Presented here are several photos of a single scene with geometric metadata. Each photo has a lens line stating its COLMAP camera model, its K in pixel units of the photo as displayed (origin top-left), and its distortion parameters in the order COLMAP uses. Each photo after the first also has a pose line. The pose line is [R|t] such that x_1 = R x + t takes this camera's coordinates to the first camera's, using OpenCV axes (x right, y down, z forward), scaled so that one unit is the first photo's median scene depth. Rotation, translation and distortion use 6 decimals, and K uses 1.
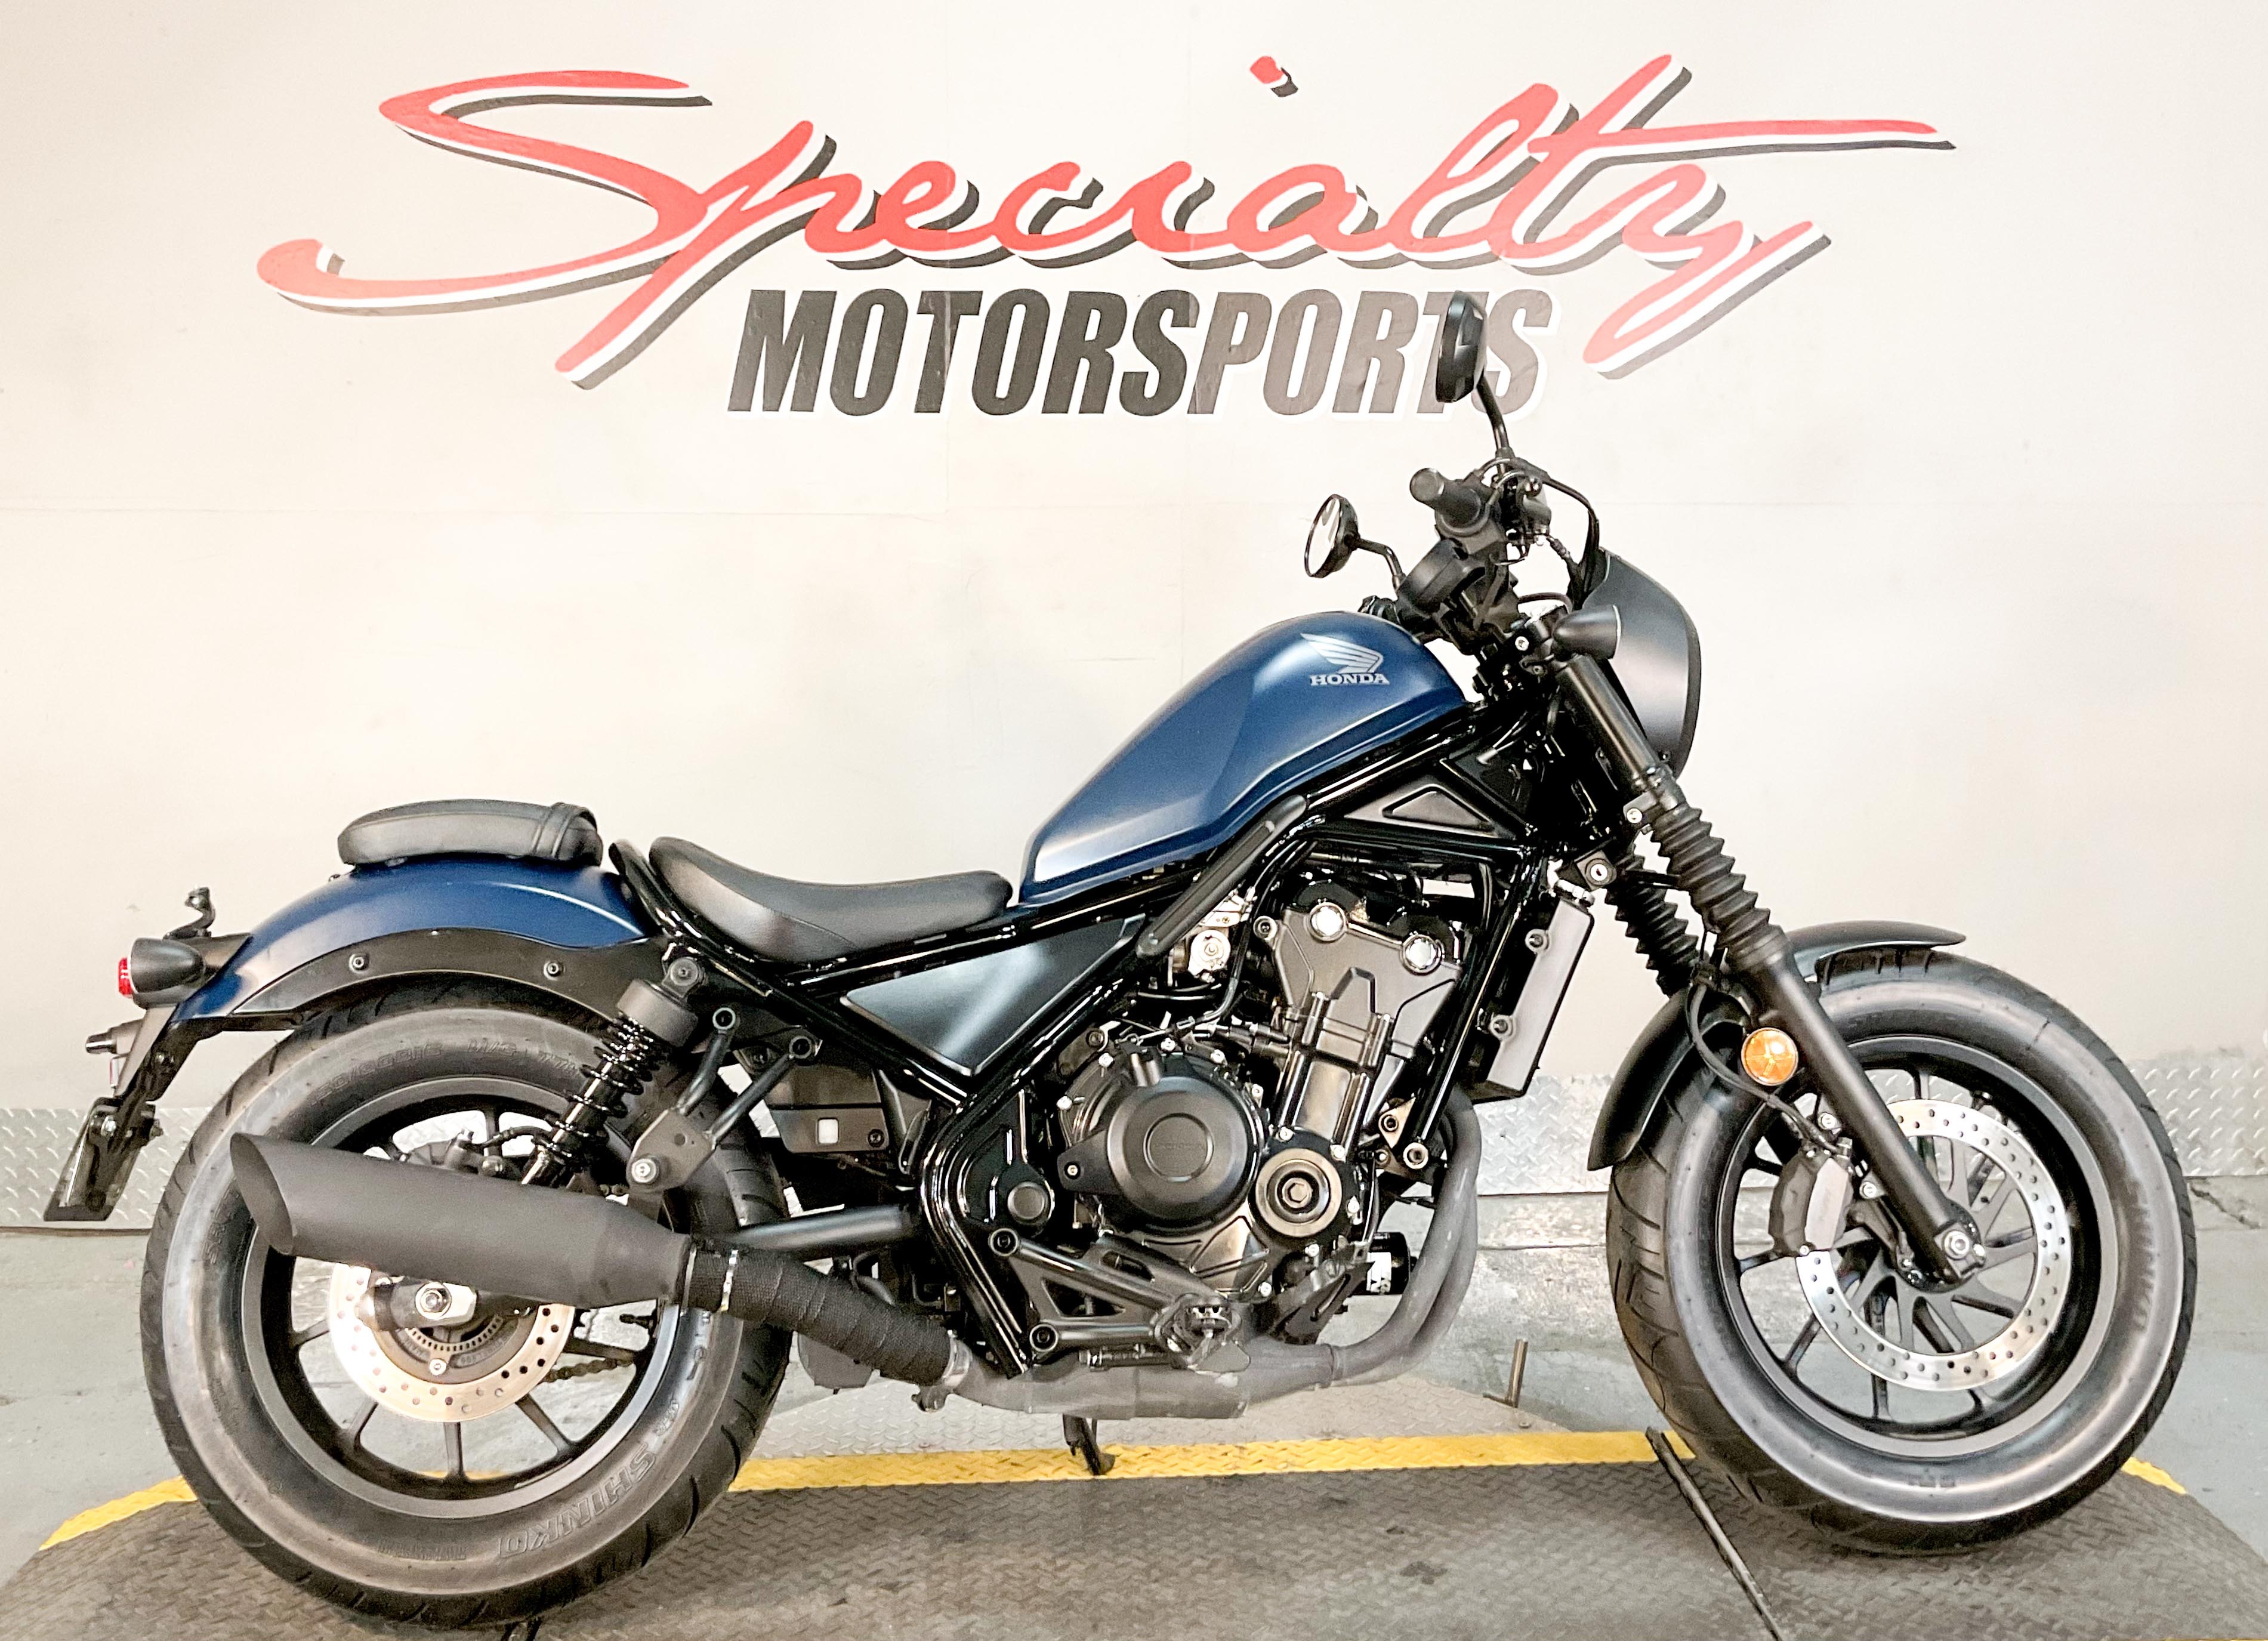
lens RADIAL K [[2340.5, 0, 1126.5], [0, 2340.5, 797.7], [0, 0, 1]] dist [0.004935, 0.004182]
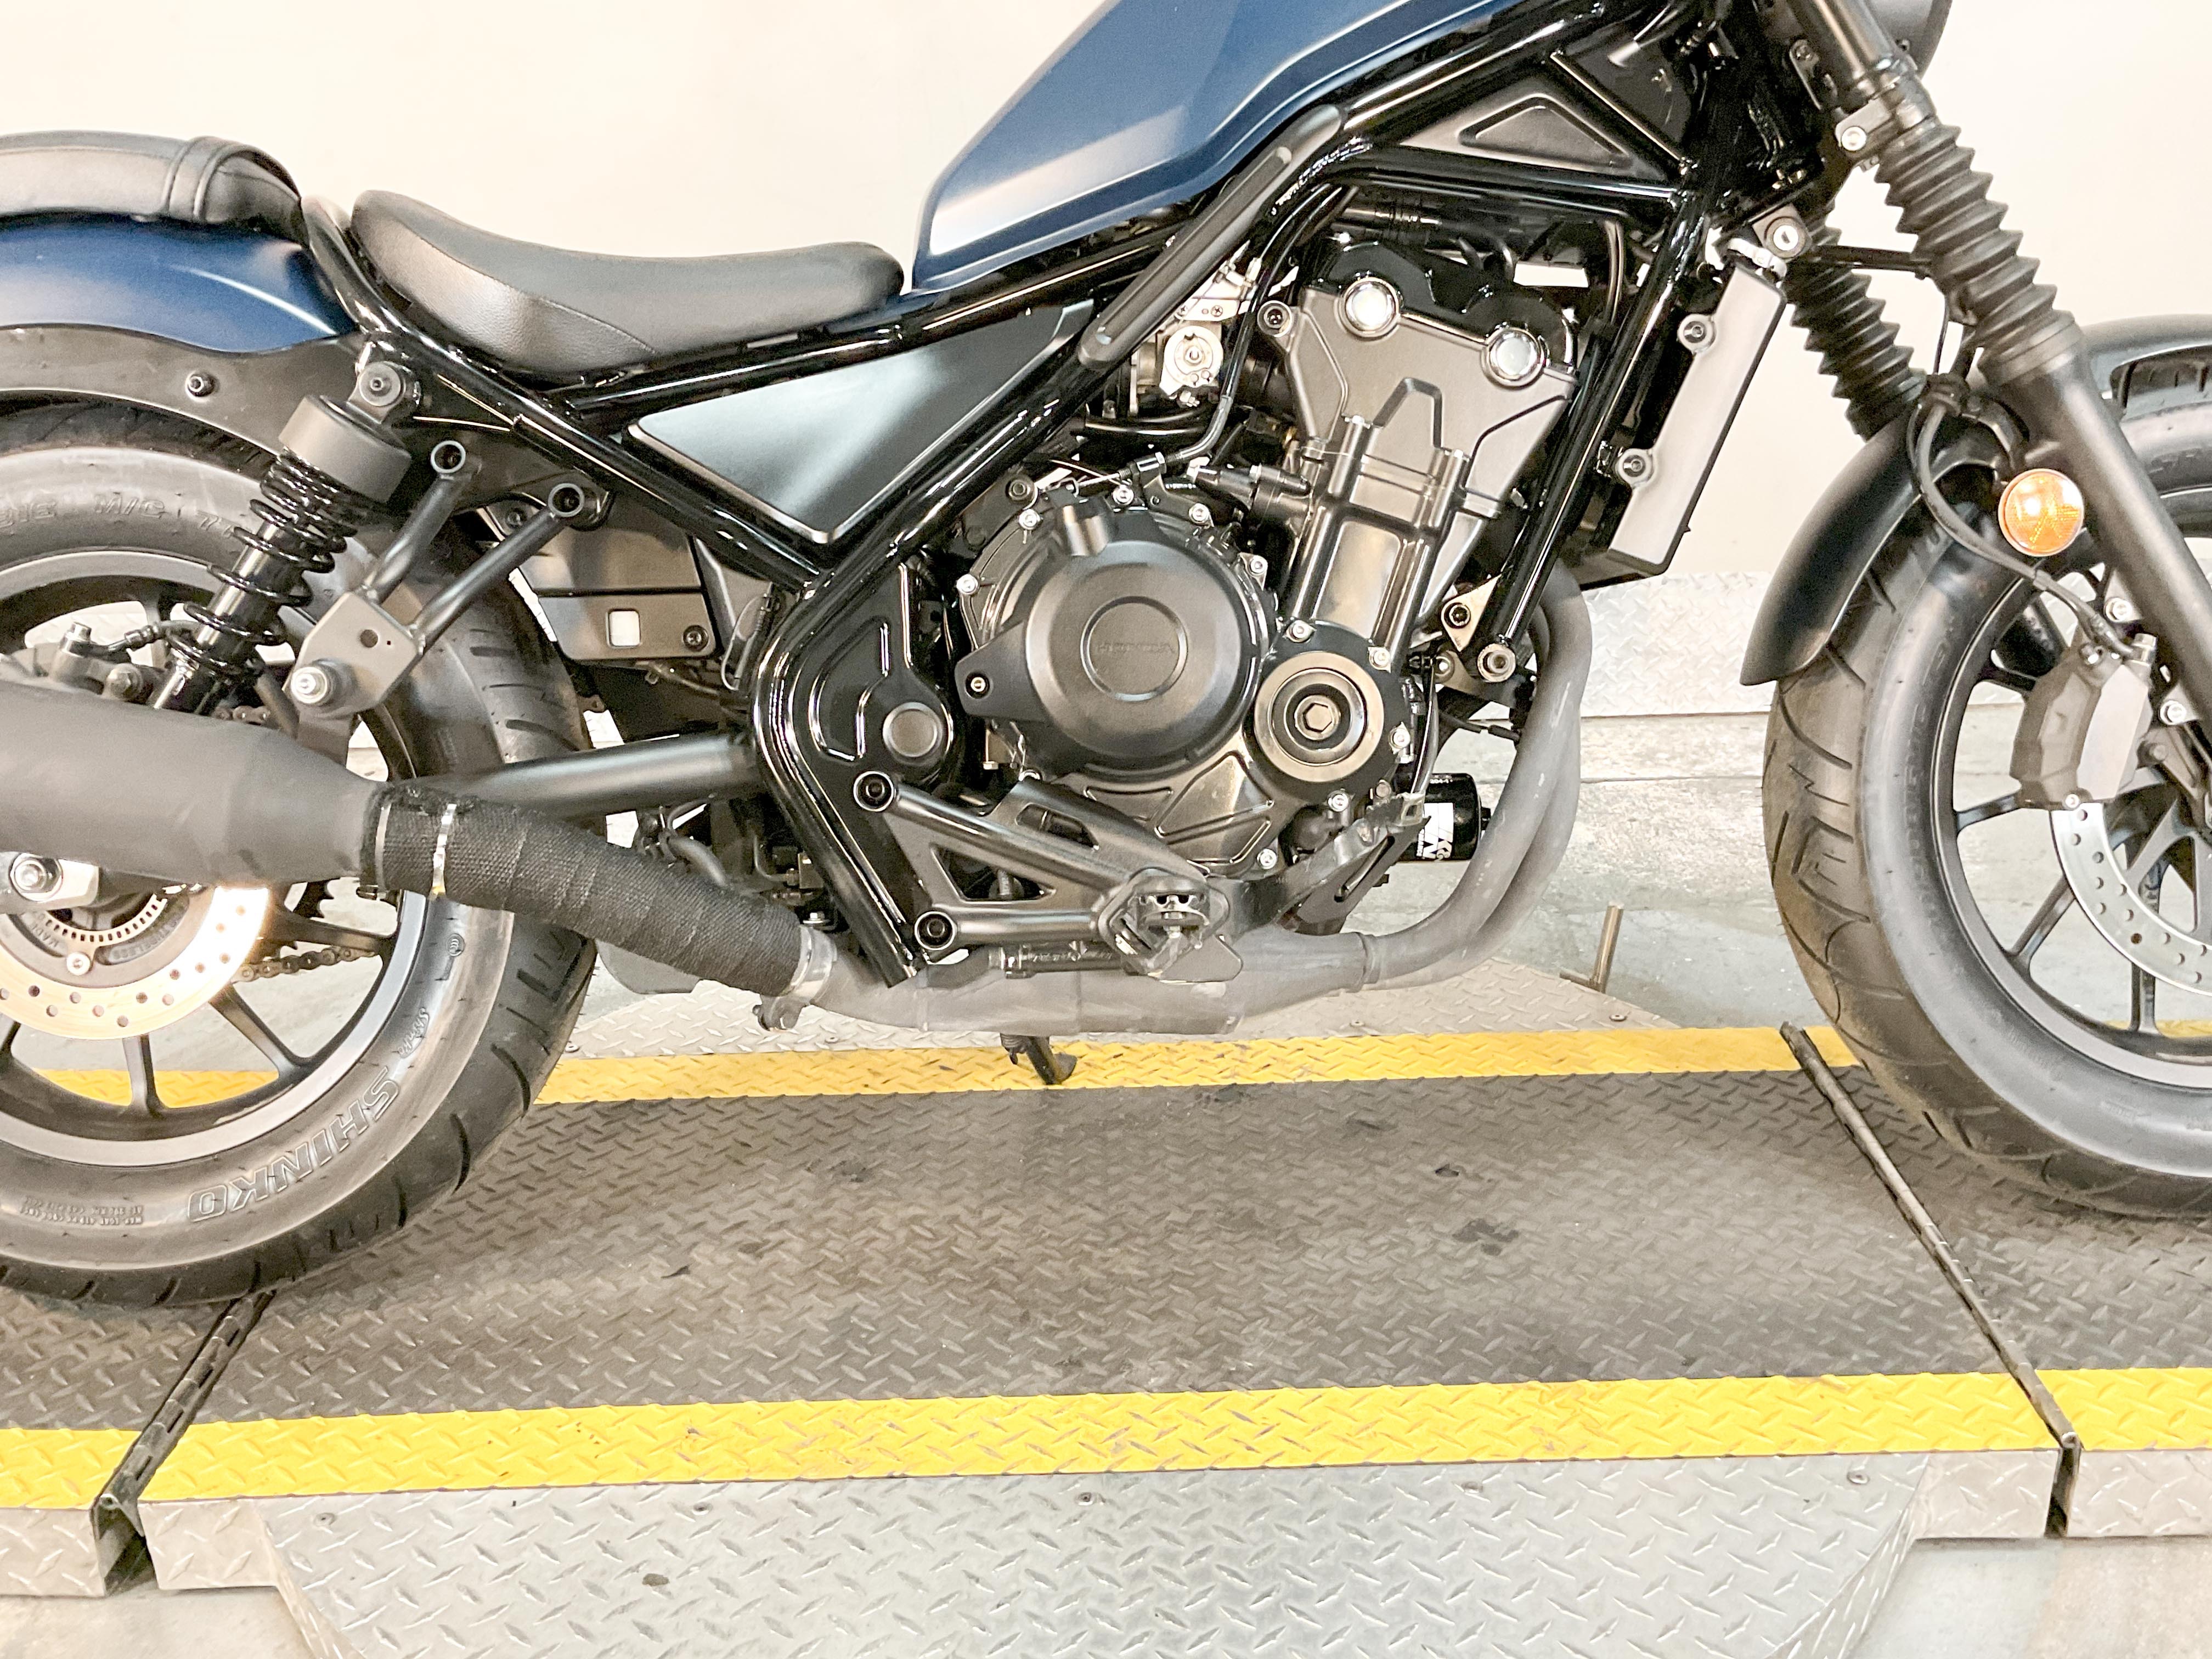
lens RADIAL K [[2165.5, 0, 1095.5], [0, 2165.5, 831.6], [0, 0, 1]] dist [0.030873, -0.088929]
pose [[0.999197, 0.001522, -0.040039, 0.033672], [0.007291, 0.975688, 0.219045, 0.062859], [0.039399, -0.219161, 0.974893, 0.377231]]
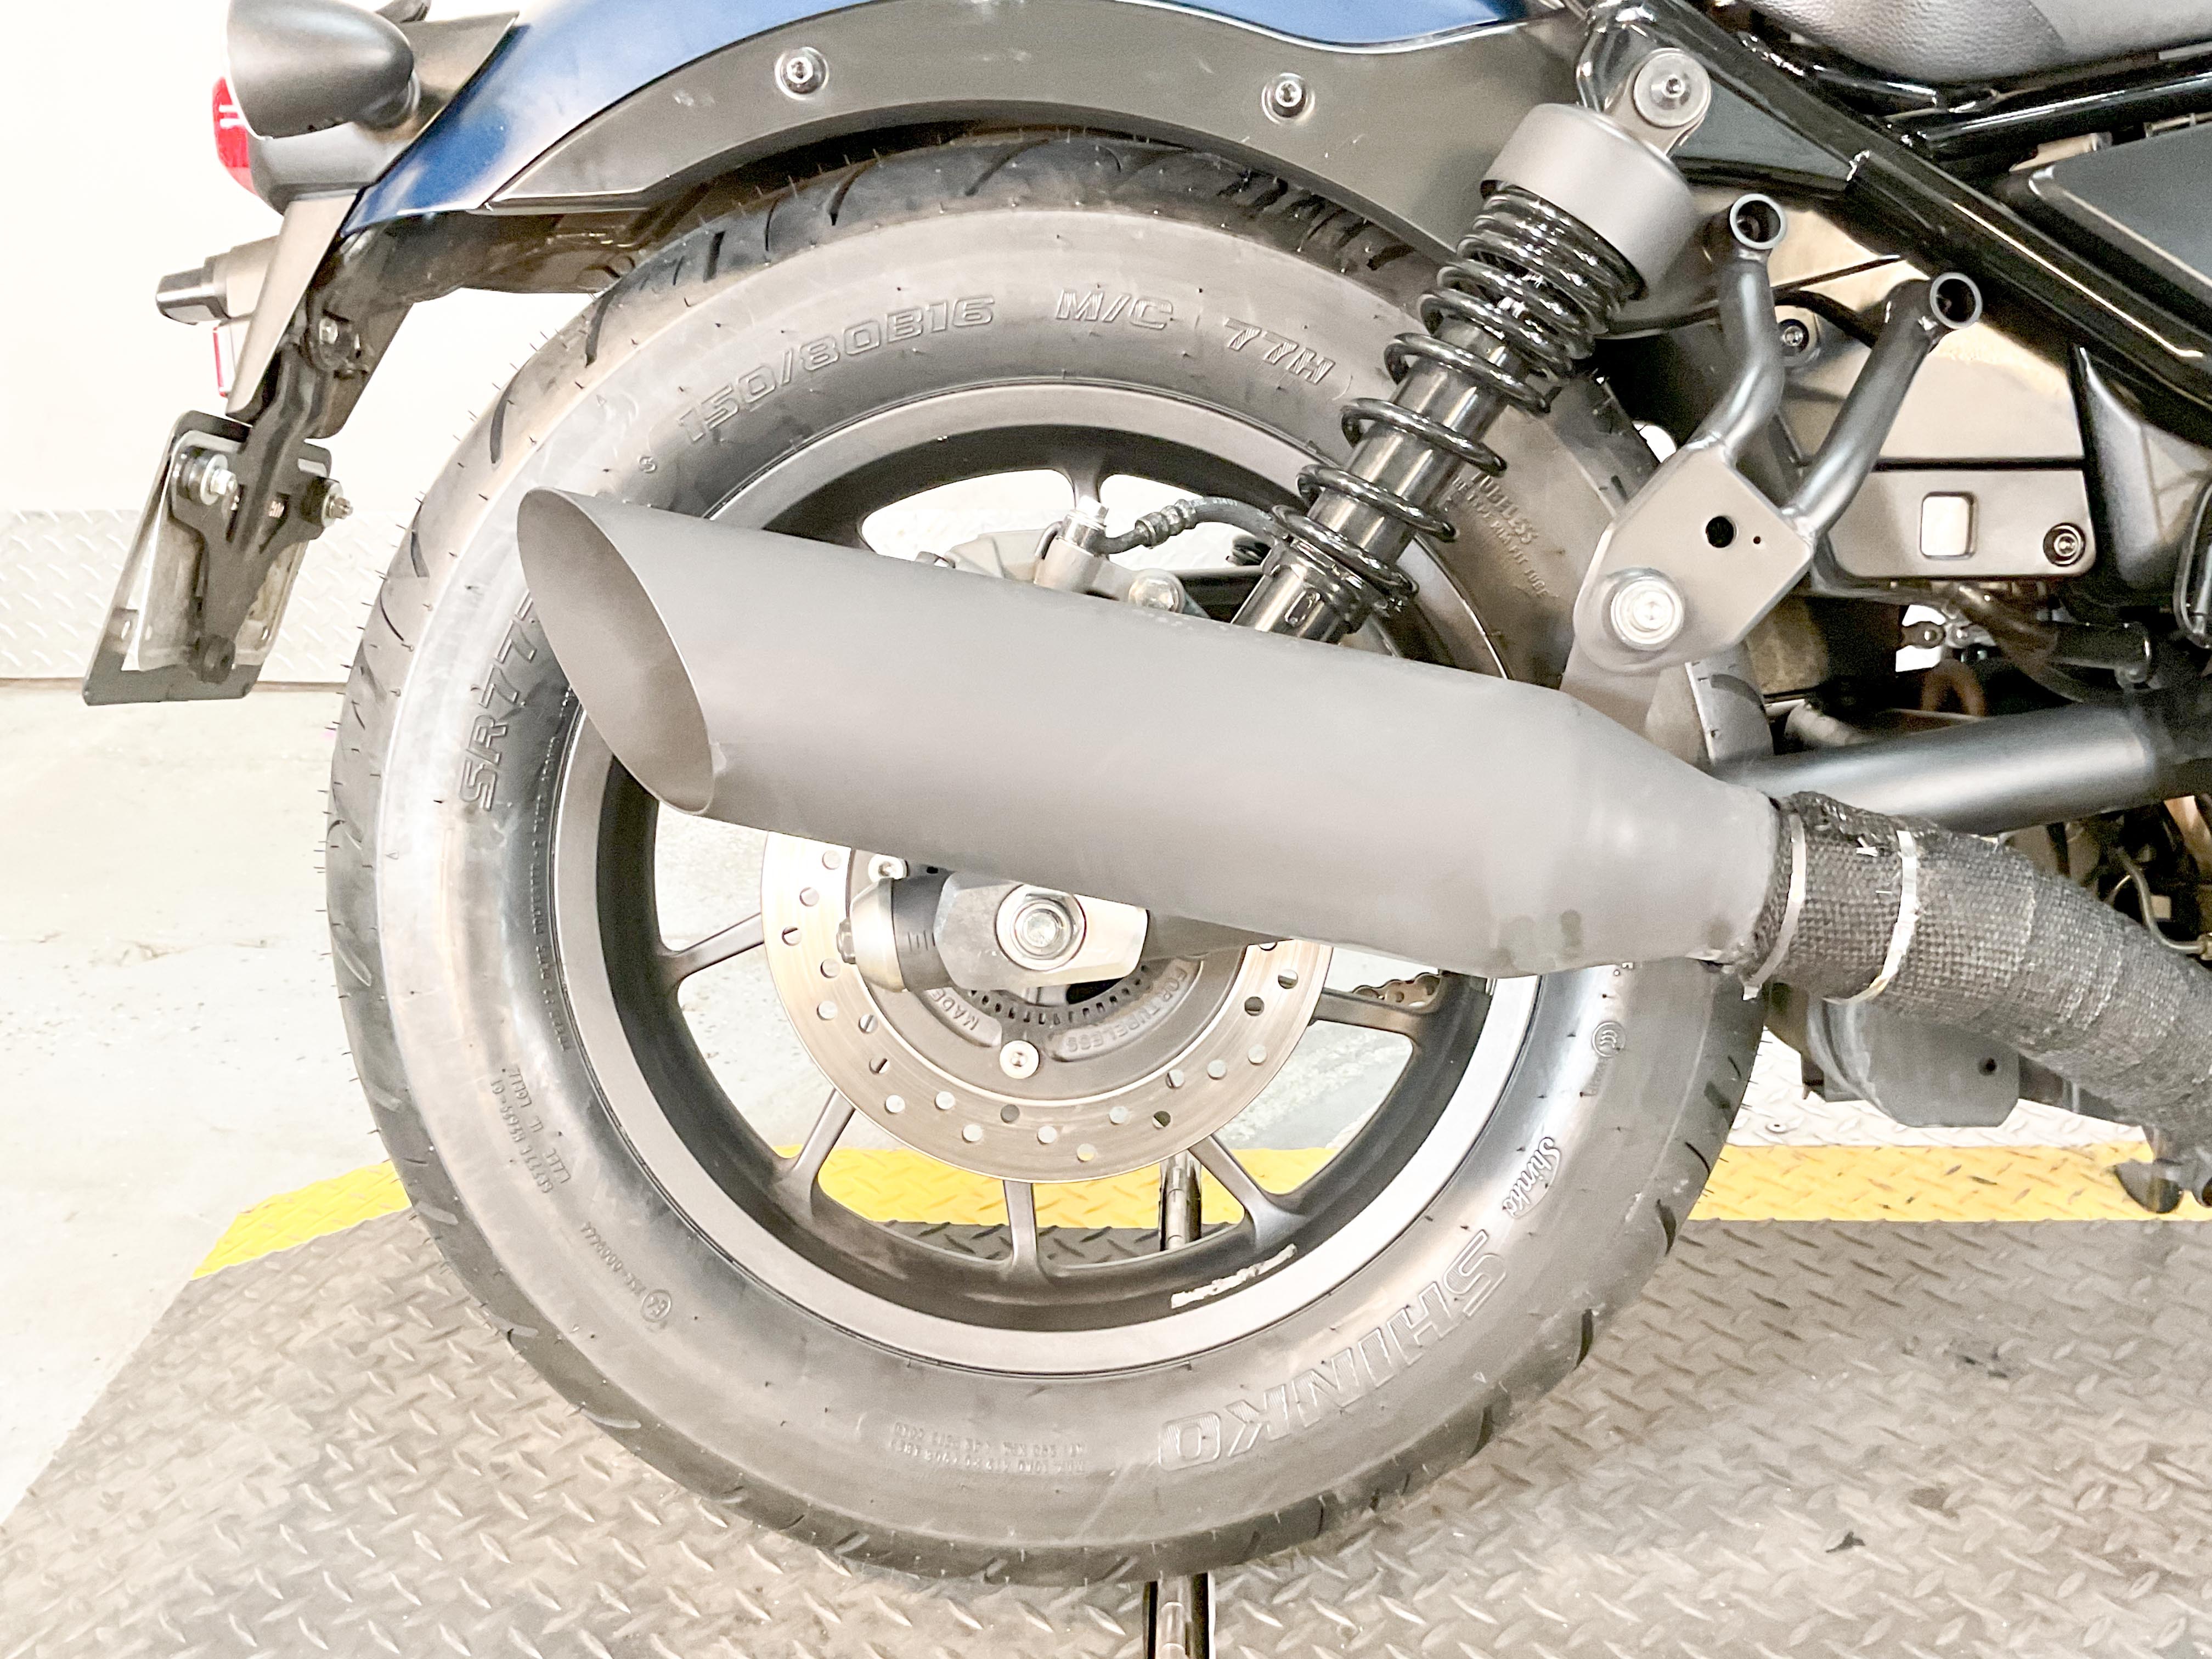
lens RADIAL K [[2165.5, 0, 1095.5], [0, 2165.5, 831.6], [0, 0, 1]] dist [0.030873, -0.088929]
pose [[0.997778, 0.024506, -0.061960, -0.248023], [-0.008176, 0.967910, 0.251163, 0.099950], [0.066127, -0.250098, 0.965960, 0.609129]]
